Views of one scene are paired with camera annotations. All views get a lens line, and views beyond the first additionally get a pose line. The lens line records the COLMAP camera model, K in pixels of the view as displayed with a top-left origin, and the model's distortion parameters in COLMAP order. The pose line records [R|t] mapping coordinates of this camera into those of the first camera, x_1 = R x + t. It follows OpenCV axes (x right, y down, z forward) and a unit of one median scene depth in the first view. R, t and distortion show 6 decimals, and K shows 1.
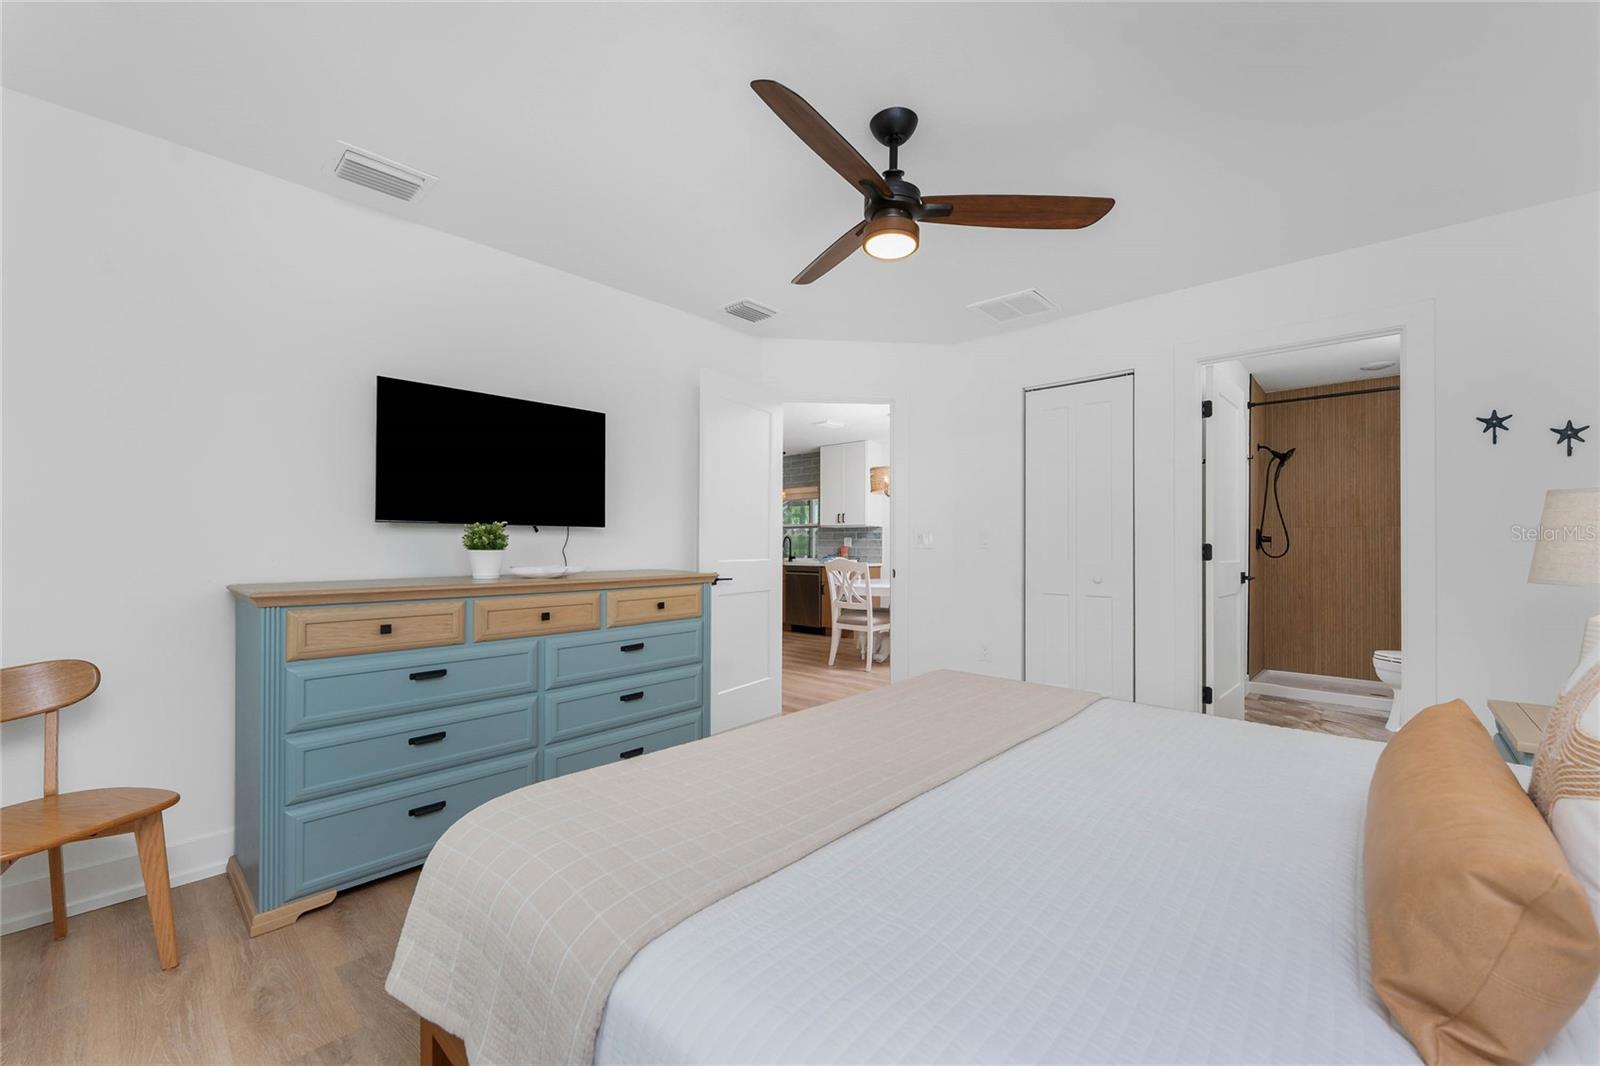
lens RADIAL K [[650.0, 0, 800.0], [0, 650.0, 533.0], [0, 0, 1]] dist [0.027167, -0.000059]
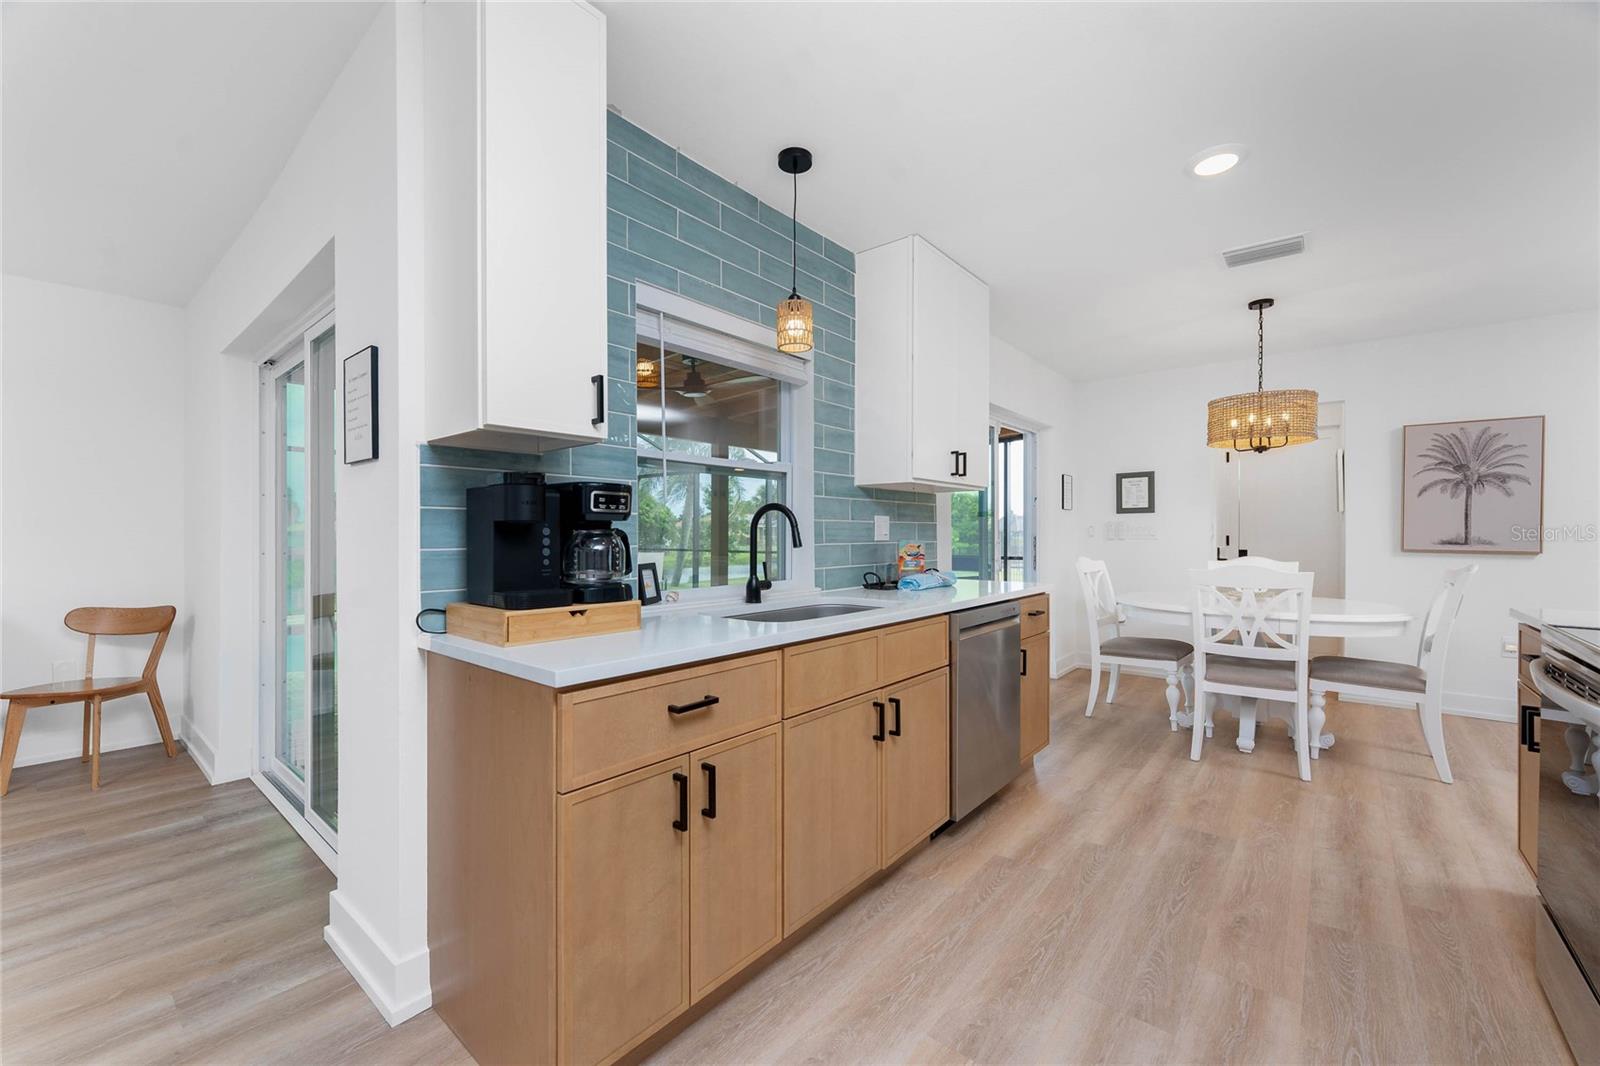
lens RADIAL K [[641.9, 0, 800.2], [0, 641.9, 535.9], [0, 0, 1]] dist [-0.000398, -0.000082]
pose [[-0.052345, -0.008441, 0.998593, -0.291815], [-0.017553, 0.999818, 0.007531, 0.016908], [-0.998475, -0.017134, -0.052484, 1.100611]]
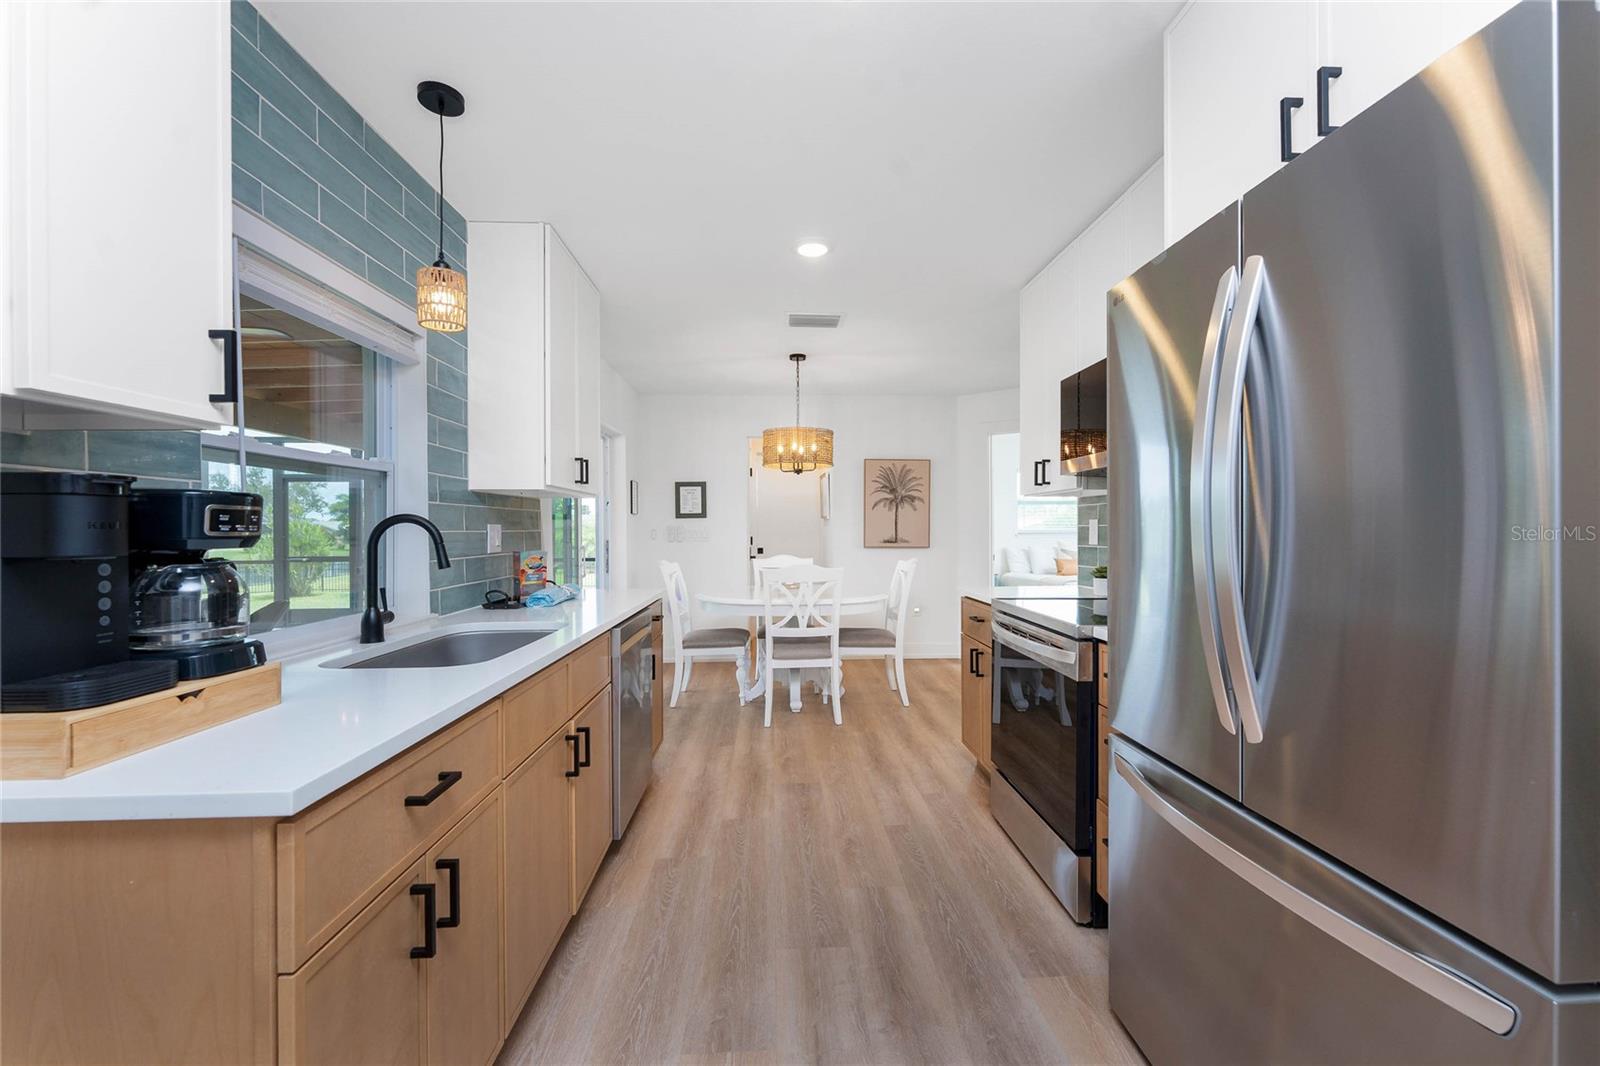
lens RADIAL K [[646.6, 0, 802.2], [0, 646.6, 529.6], [0, 0, 1]] dist [-0.000128, -0.000175]
pose [[-0.711625, -0.001413, 0.702558, -0.268080], [-0.010258, 0.999912, -0.008379, 0.011013], [-0.702485, -0.013170, -0.711577, 1.158818]]
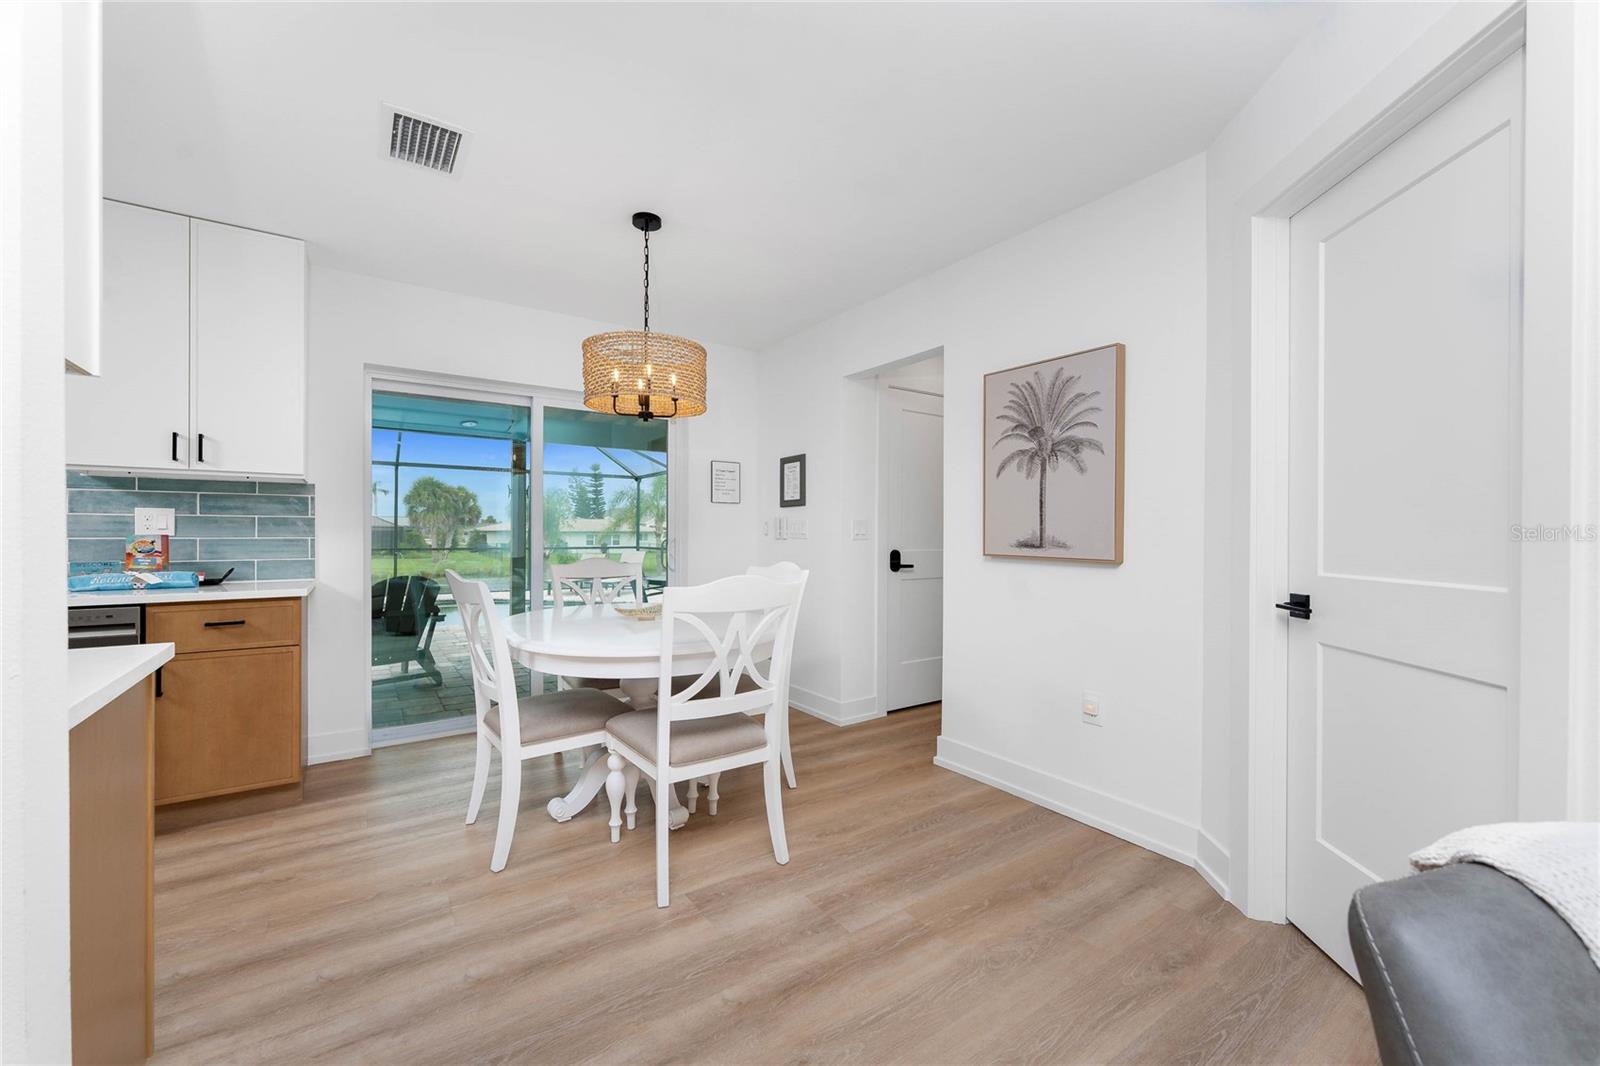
lens RADIAL K [[641.9, 0, 800.2], [0, 641.9, 535.9], [0, 0, 1]] dist [-0.000398, -0.000082]
pose [[0.214925, -0.005498, 0.976615, -0.177084], [-0.019998, 0.999750, 0.010030, 0.011673], [-0.976426, -0.021686, 0.214761, 0.636616]]
